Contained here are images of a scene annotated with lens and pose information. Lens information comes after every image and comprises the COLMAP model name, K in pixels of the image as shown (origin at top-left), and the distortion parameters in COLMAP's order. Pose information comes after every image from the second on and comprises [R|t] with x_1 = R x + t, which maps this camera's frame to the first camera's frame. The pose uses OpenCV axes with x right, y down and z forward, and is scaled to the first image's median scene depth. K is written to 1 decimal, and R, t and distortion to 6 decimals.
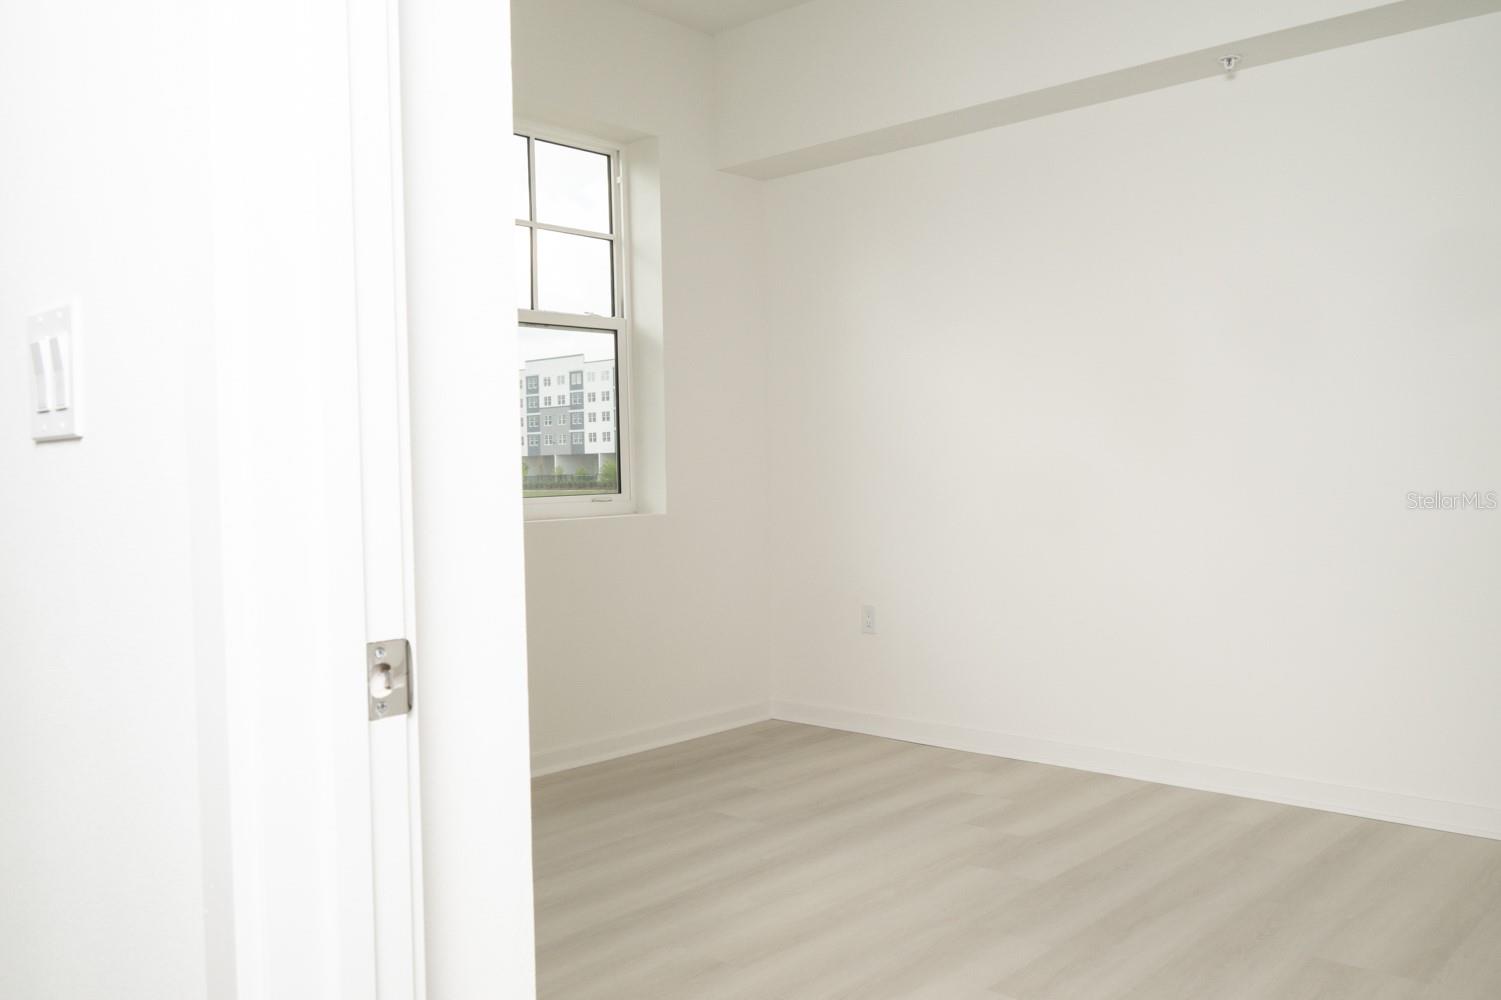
lens RADIAL K [[1253.9, 0, 750.8], [0, 1253.9, 500.9], [0, 0, 1]] dist [0.019652, 0.008572]
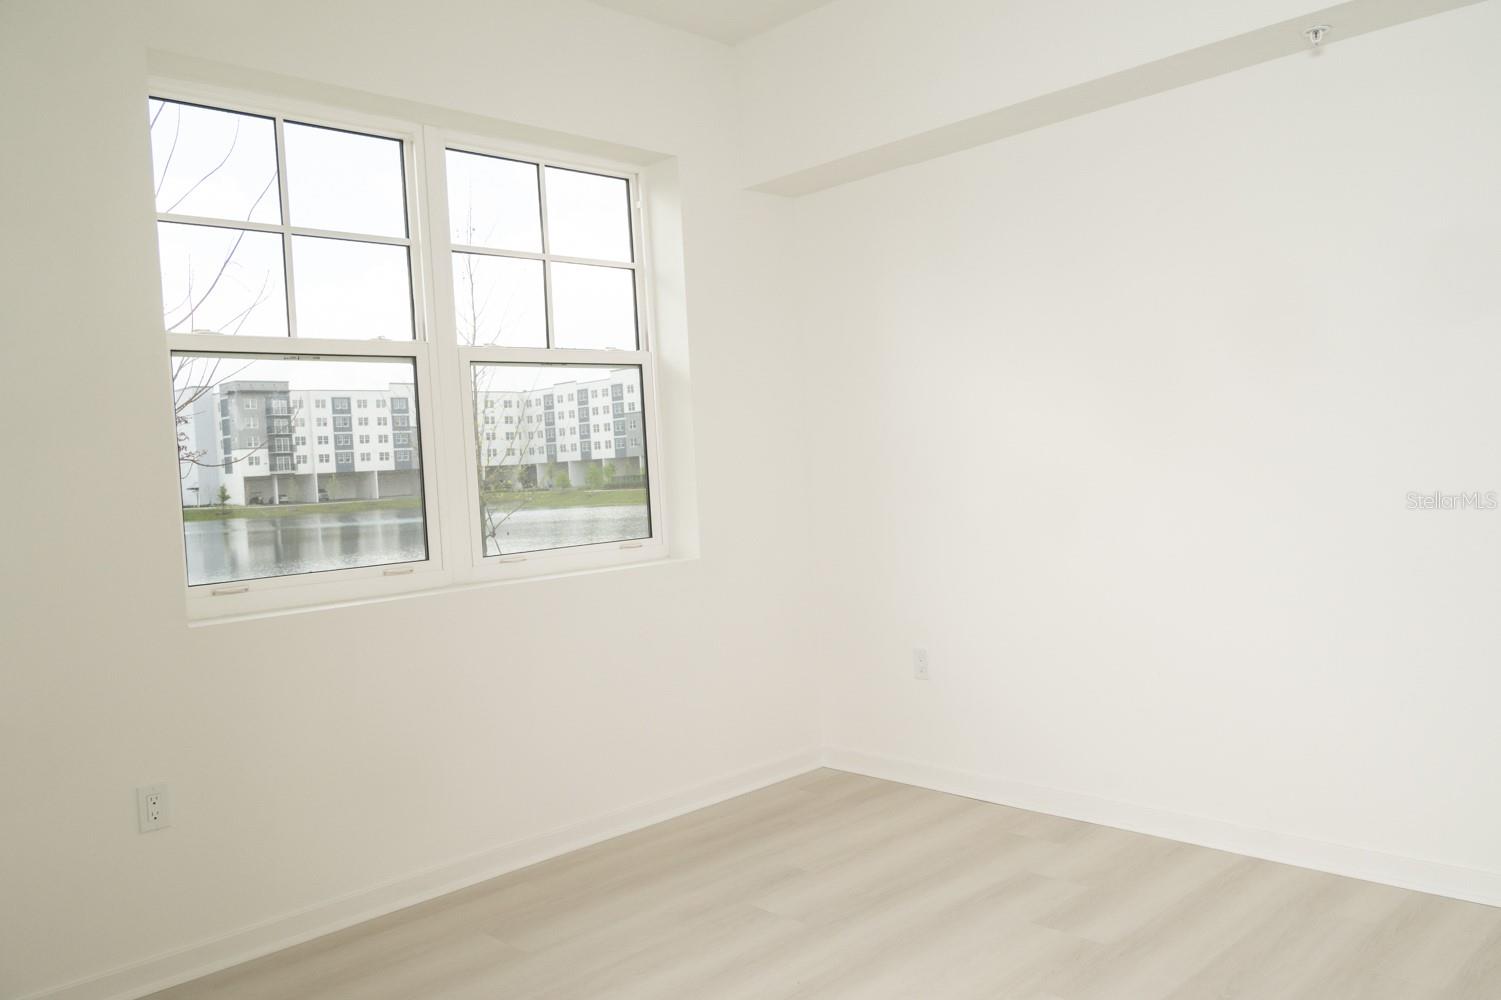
lens RADIAL K [[1146.1, 0, 750.9], [0, 1146.1, 501.2], [0, 0, 1]] dist [0.020234, -0.022390]
pose [[0.997470, -0.033483, -0.062714, 0.026101], [0.034091, 0.999381, 0.008639, -0.039369], [0.062386, -0.010755, 0.997994, 0.149608]]
